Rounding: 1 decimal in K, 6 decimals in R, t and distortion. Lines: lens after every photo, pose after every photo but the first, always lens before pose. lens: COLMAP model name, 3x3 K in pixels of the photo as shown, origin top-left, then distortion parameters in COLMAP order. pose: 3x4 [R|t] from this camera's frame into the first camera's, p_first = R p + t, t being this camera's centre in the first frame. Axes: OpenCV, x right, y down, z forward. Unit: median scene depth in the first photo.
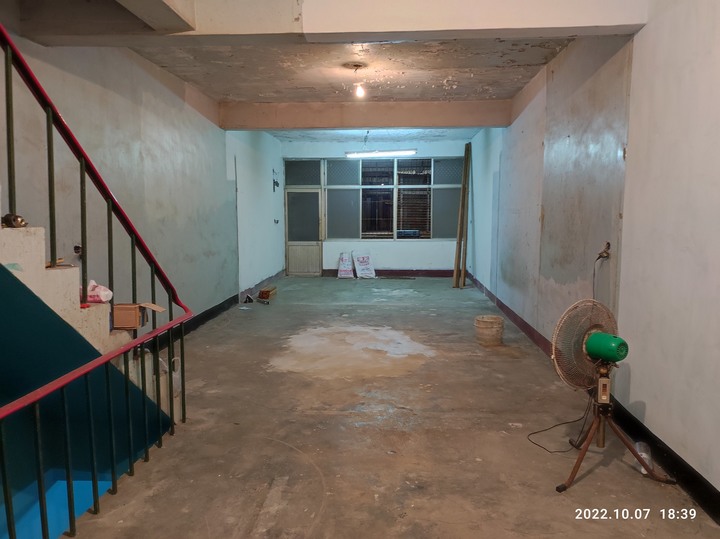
lens RADIAL K [[522.9, 0, 355.0], [0, 522.9, 264.2], [0, 0, 1]] dist [0.036774, -0.021051]
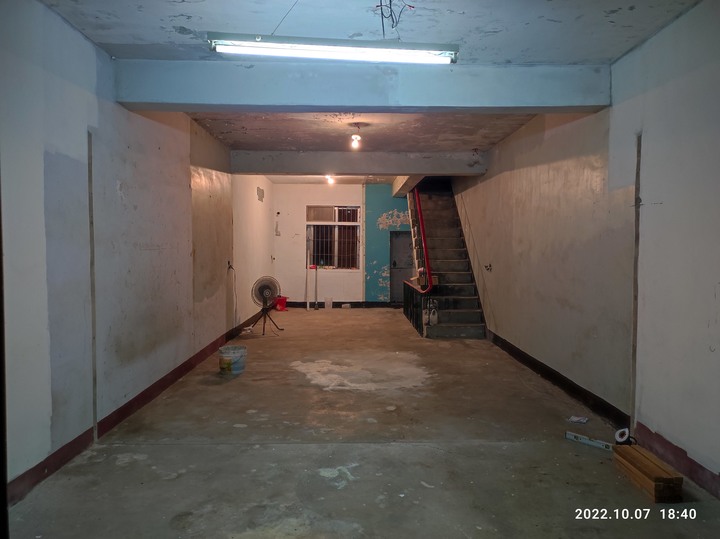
lens RADIAL K [[522.9, 0, 360.5], [0, 522.9, 268.8], [0, 0, 1]] dist [0.036774, -0.021051]
pose [[-0.995872, 0.005376, -0.090612, 0.100094], [-0.007904, 0.989317, 0.145567, -0.217350], [0.090426, 0.145683, -0.985190, 2.114620]]
